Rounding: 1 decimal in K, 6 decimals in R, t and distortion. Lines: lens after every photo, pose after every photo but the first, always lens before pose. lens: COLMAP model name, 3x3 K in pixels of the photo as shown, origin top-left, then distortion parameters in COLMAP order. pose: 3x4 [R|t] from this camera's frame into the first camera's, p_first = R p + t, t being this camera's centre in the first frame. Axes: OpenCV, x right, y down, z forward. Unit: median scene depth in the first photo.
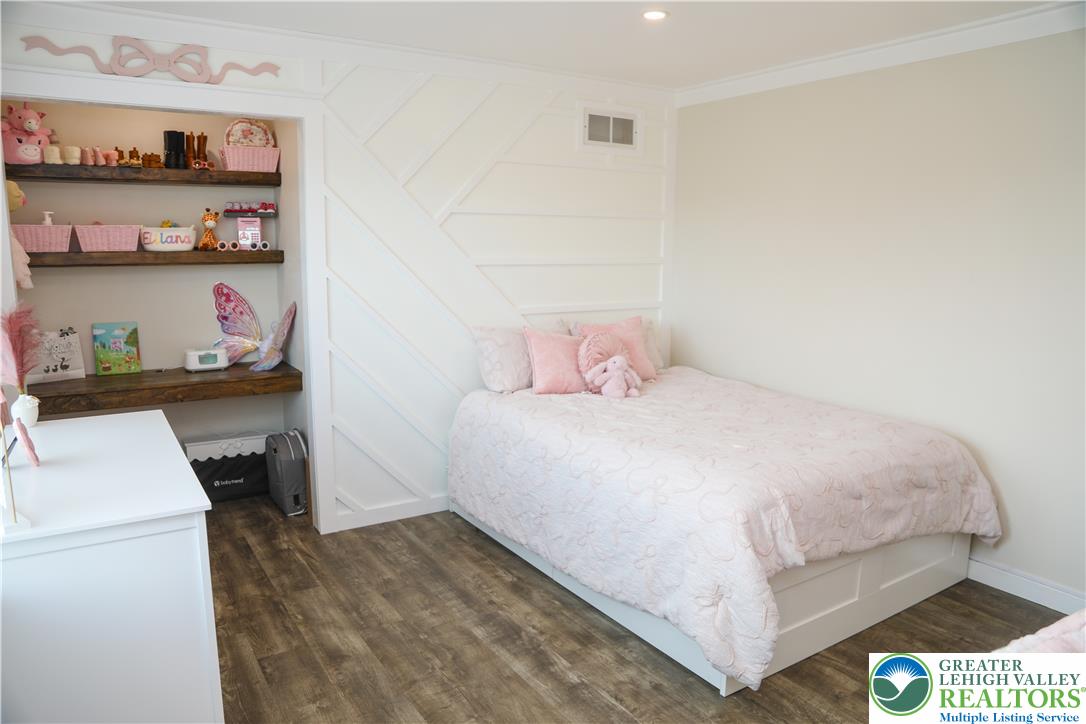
lens RADIAL K [[739.3, 0, 542.1], [0, 739.3, 357.7], [0, 0, 1]] dist [-0.113429, 0.064722]
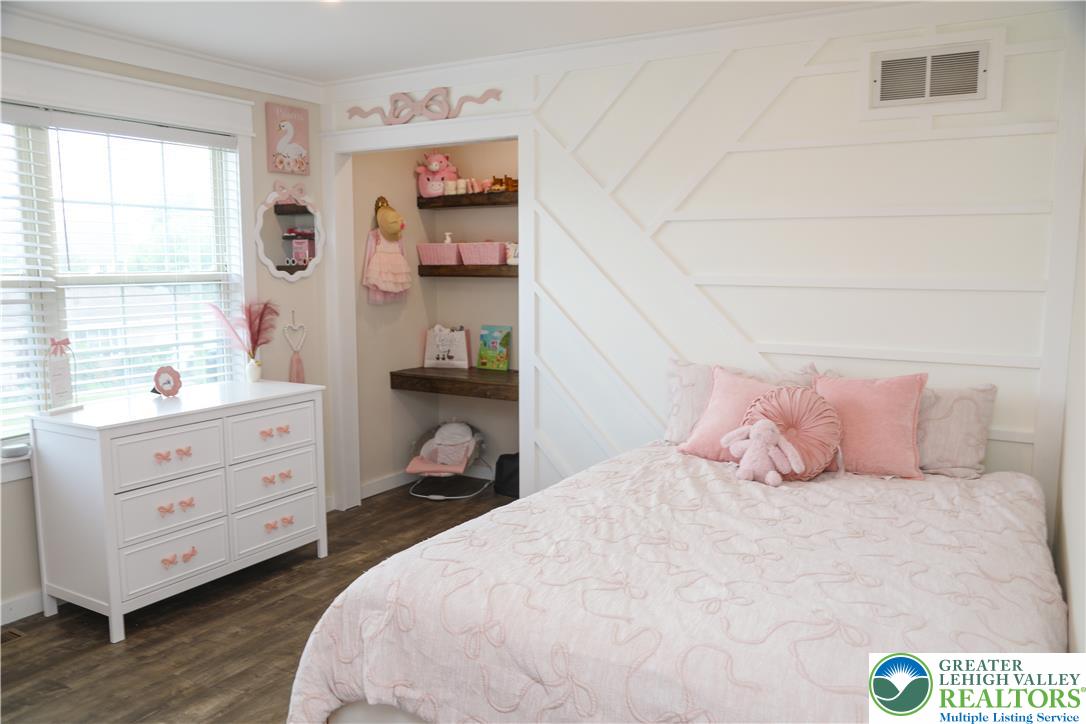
lens RADIAL K [[838.3, 0, 537.5], [0, 838.3, 363.1], [0, 0, 1]] dist [-0.066634, 0.056321]
pose [[0.451417, 0.099590, -0.886738, 0.721073], [-0.134818, 0.989956, 0.042550, -0.061848], [0.882070, 0.100340, 0.460310, 0.481269]]
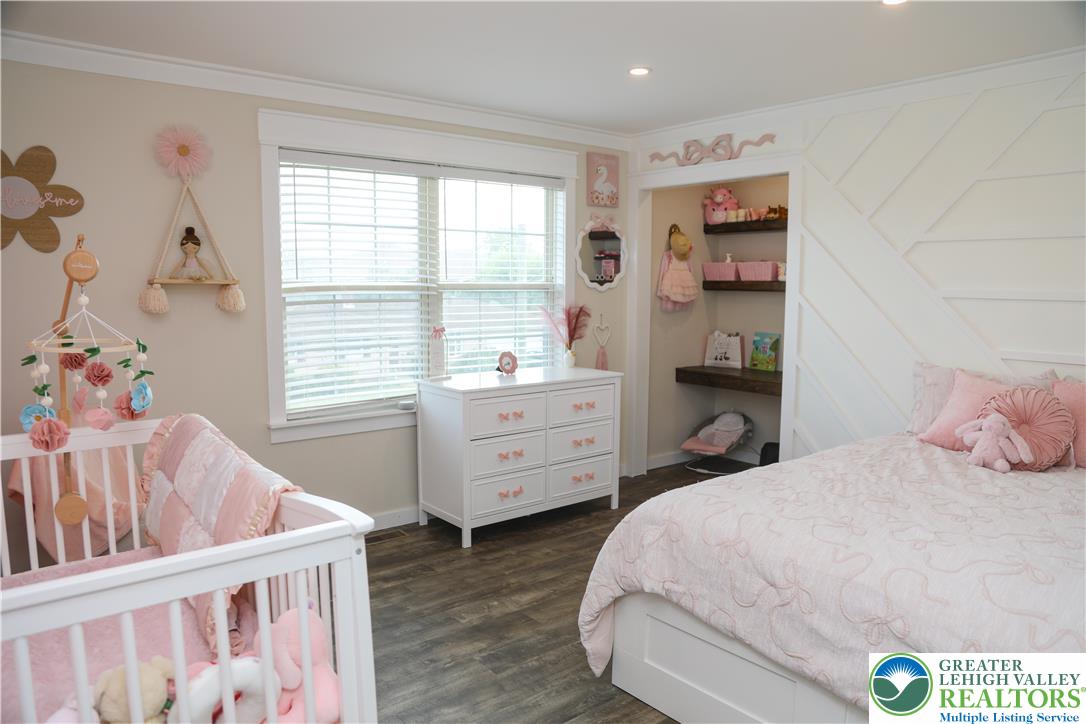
lens RADIAL K [[739.3, 0, 550.6], [0, 739.3, 361.2], [0, 0, 1]] dist [-0.113429, 0.064722]
pose [[0.120413, 0.097883, -0.987886, 0.822315], [-0.159355, 0.984128, 0.078087, -0.043457], [0.979850, 0.148022, 0.134100, 0.456575]]
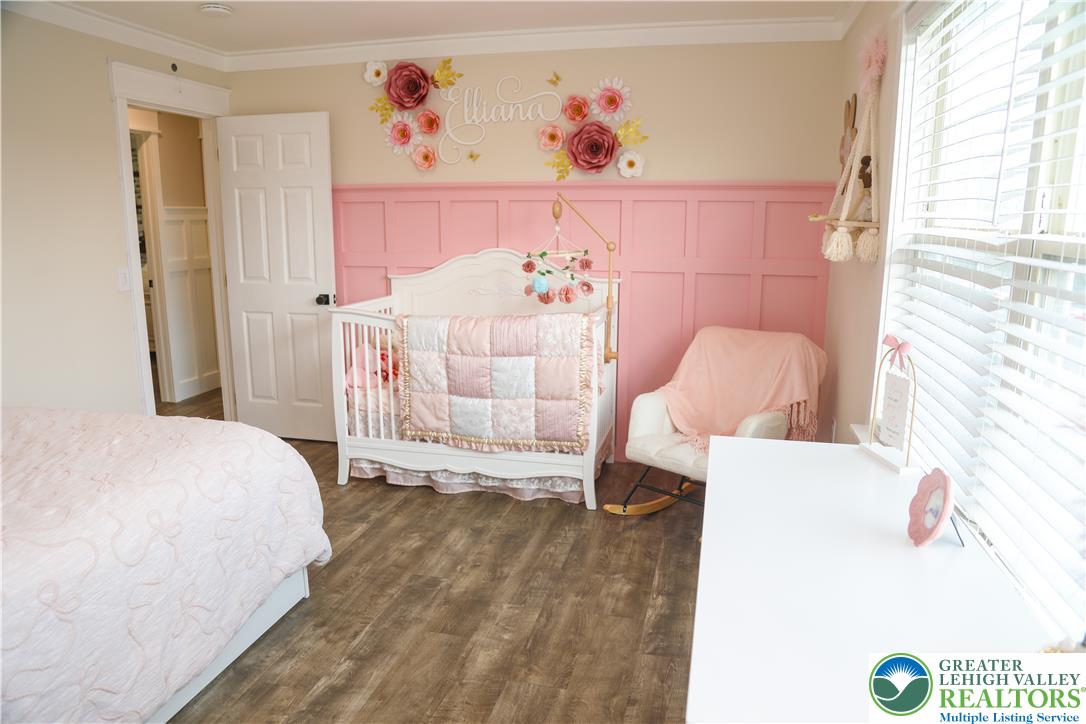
lens RADIAL K [[739.3, 0, 545.1], [0, 739.3, 364.1], [0, 0, 1]] dist [-0.113429, 0.064722]
pose [[-0.692230, -0.148101, 0.706318, -0.510190], [0.106648, 0.946978, 0.303083, -0.127978], [-0.713754, 0.285130, -0.639731, 0.897367]]
